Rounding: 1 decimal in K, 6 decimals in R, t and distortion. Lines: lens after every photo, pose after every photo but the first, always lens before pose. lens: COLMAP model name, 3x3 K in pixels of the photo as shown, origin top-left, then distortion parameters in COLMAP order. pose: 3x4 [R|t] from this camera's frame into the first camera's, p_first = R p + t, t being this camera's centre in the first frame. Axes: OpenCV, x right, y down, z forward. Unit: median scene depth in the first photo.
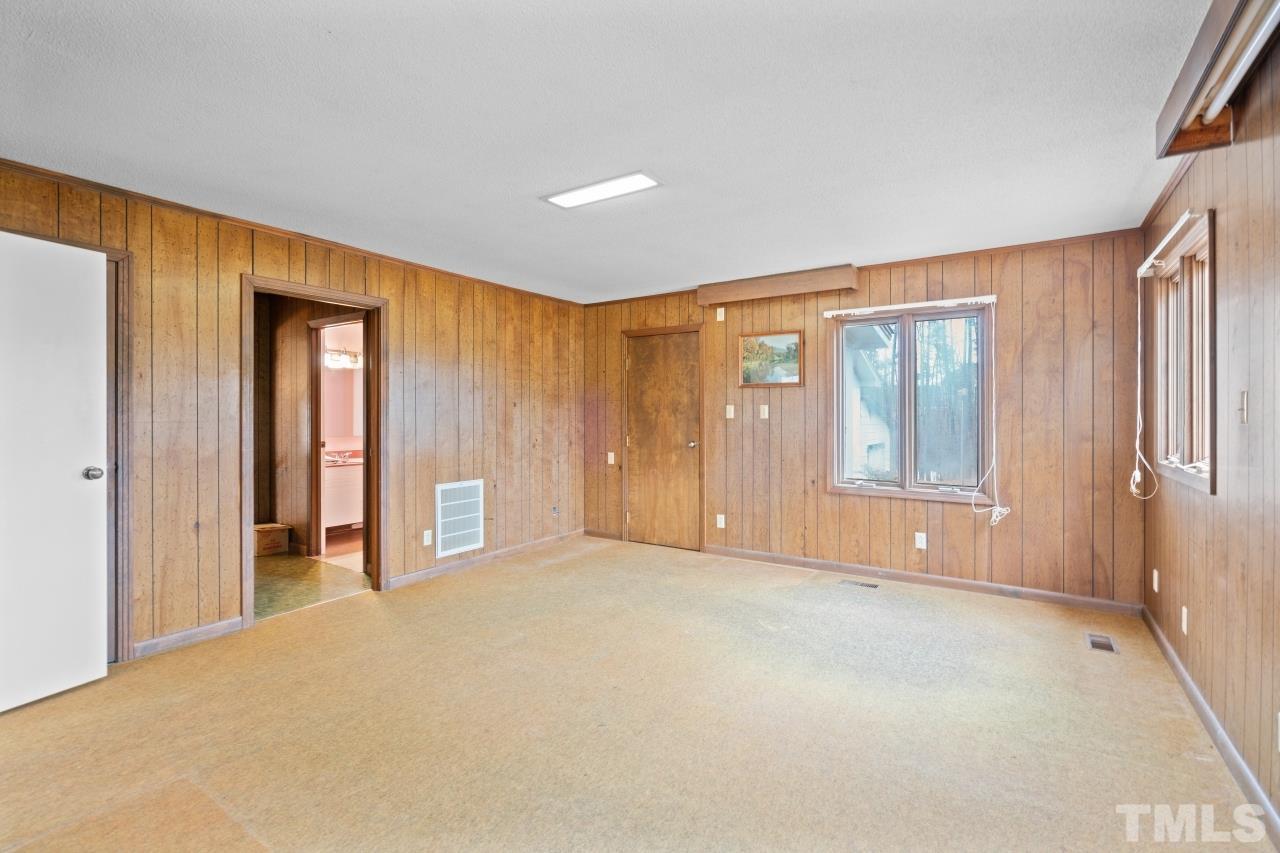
lens RADIAL K [[573.7, 0, 640.0], [0, 573.7, 420.6], [0, 0, 1]] dist [-0.000036, -0.000002]
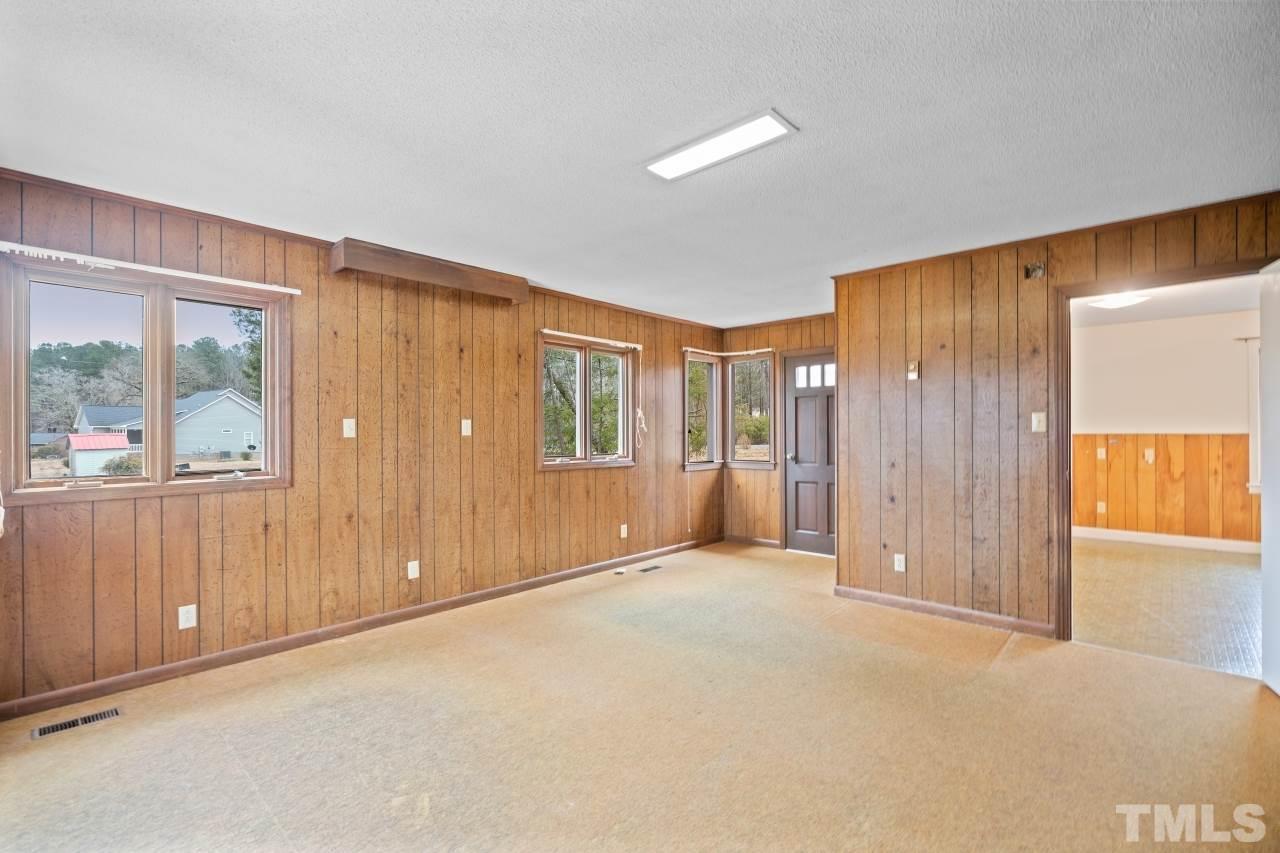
lens RADIAL K [[573.7, 0, 640.0], [0, 573.7, 428.0], [0, 0, 1]] dist [-0.000036, -0.000002]
pose [[-0.987454, 0.001926, 0.157896, -0.092720], [0.002502, 0.999991, 0.003451, -0.020807], [-0.157888, 0.003803, -0.987450, 1.803541]]
